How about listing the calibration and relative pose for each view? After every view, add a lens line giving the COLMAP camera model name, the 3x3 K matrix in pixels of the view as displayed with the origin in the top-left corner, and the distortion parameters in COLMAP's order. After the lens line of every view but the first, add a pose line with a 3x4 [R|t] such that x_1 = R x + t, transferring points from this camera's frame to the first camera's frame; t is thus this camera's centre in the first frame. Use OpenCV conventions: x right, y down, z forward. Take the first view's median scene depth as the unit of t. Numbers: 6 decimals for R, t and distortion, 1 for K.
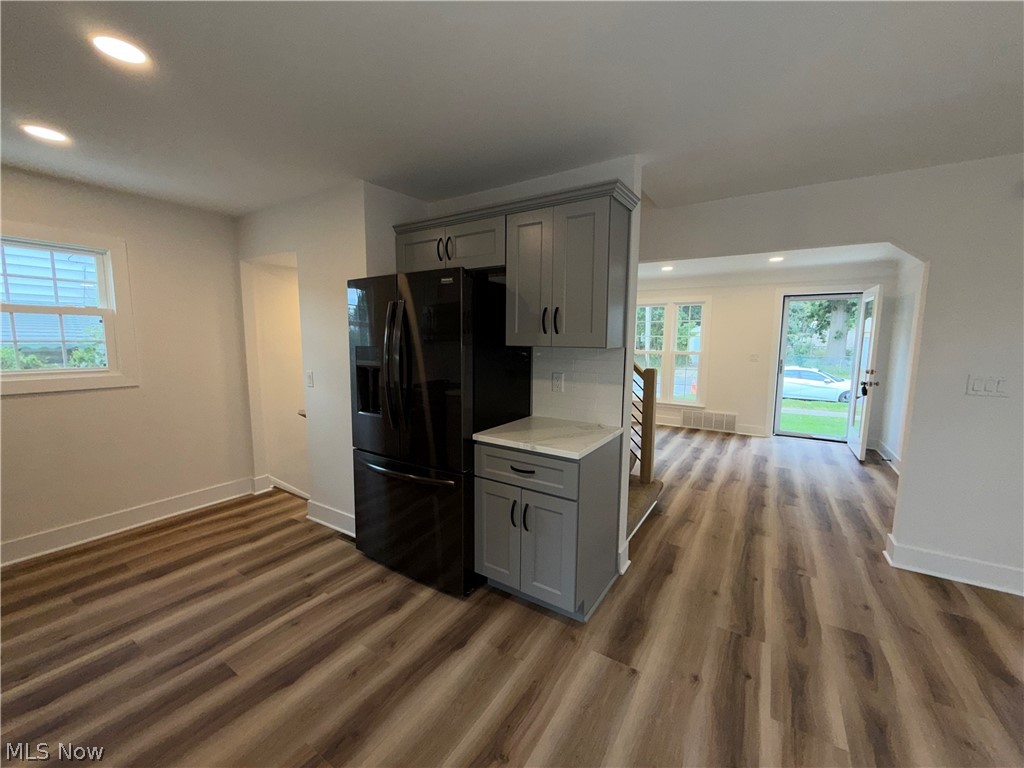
lens RADIAL K [[408.0, 0, 510.4], [0, 408.0, 381.7], [0, 0, 1]] dist [0.002232, -0.000839]
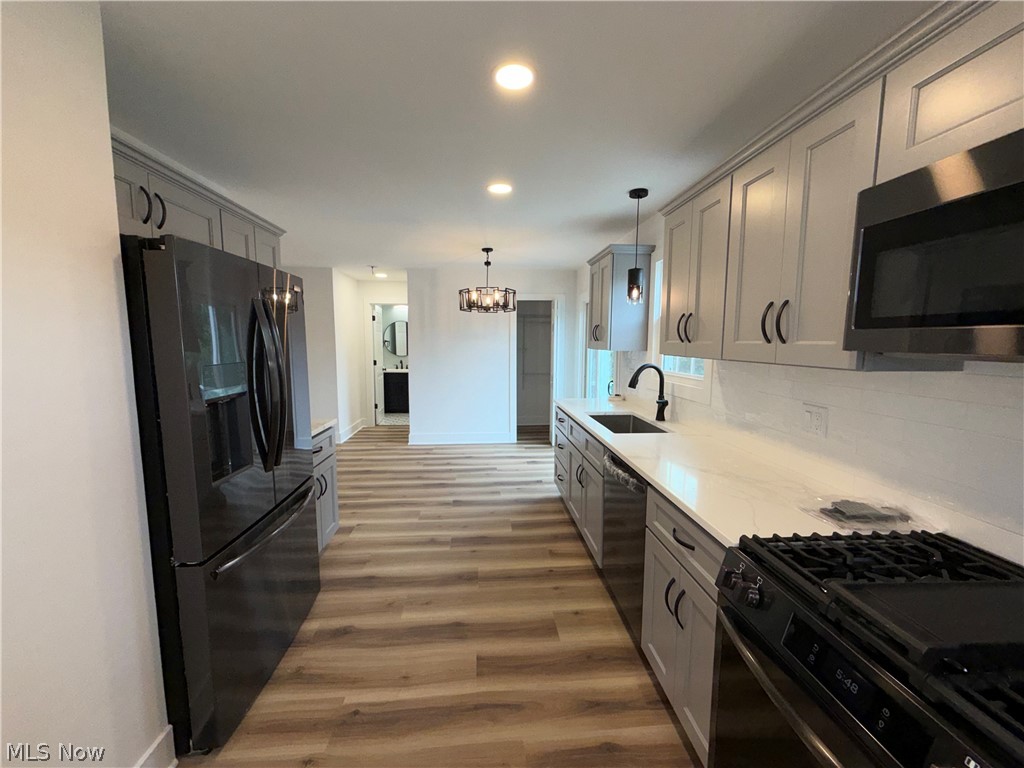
lens RADIAL K [[408.0, 0, 507.3], [0, 408.0, 384.5], [0, 0, 1]] dist [0.002232, -0.000839]
pose [[-0.600894, -0.094679, 0.793702, -1.121336], [0.079879, 0.980877, 0.177481, -0.135747], [-0.795327, 0.170047, -0.581840, 1.070016]]
